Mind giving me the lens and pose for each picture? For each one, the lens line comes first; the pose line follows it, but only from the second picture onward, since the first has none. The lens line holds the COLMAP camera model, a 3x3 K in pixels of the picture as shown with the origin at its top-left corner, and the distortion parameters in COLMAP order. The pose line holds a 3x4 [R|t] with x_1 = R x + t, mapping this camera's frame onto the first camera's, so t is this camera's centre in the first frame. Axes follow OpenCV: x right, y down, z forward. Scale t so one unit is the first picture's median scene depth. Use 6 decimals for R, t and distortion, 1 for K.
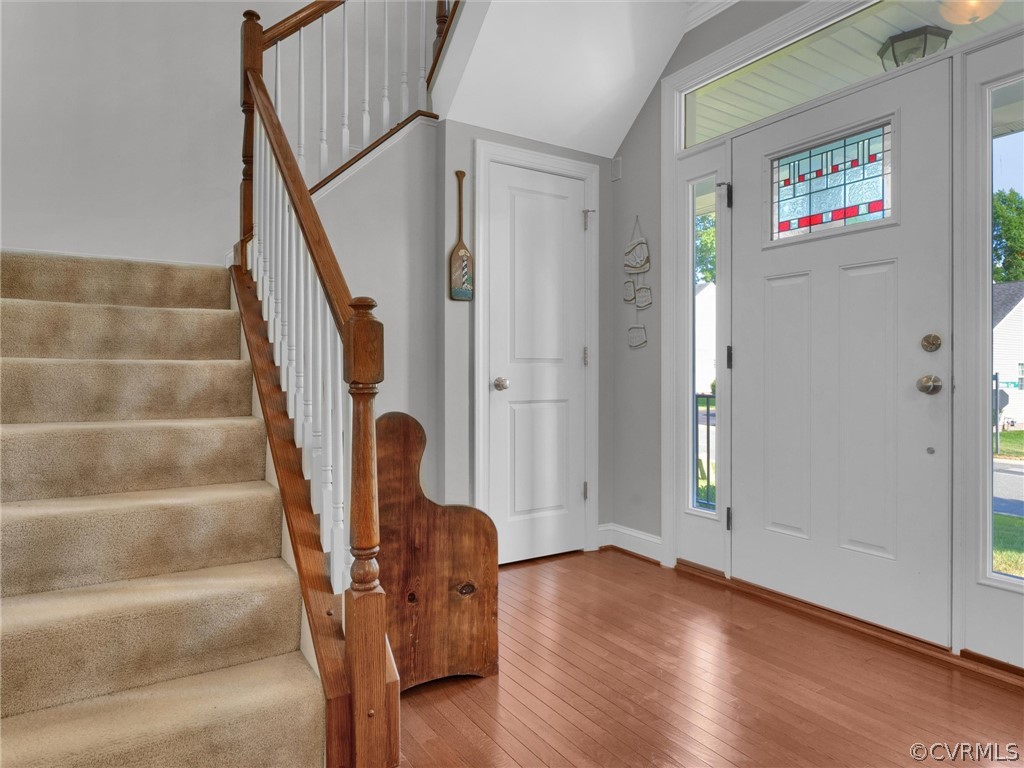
lens RADIAL K [[651.4, 0, 505.2], [0, 651.4, 369.3], [0, 0, 1]] dist [-0.001598, 0.000769]
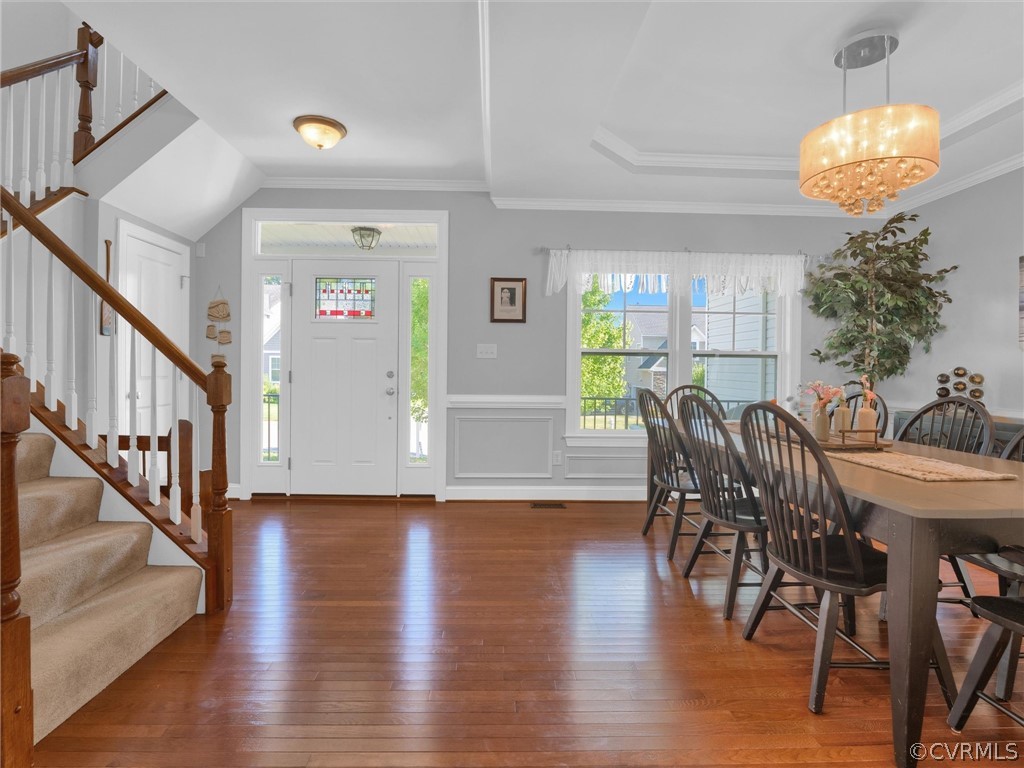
lens RADIAL K [[496.8, 0, 511.3], [0, 496.8, 376.4], [0, 0, 1]] dist [-0.023875, 0.001391]
pose [[0.507009, -0.006476, 0.861916, -0.600127], [-0.017703, 0.999683, 0.017925, -0.062017], [-0.861759, -0.024346, 0.506733, -0.282518]]
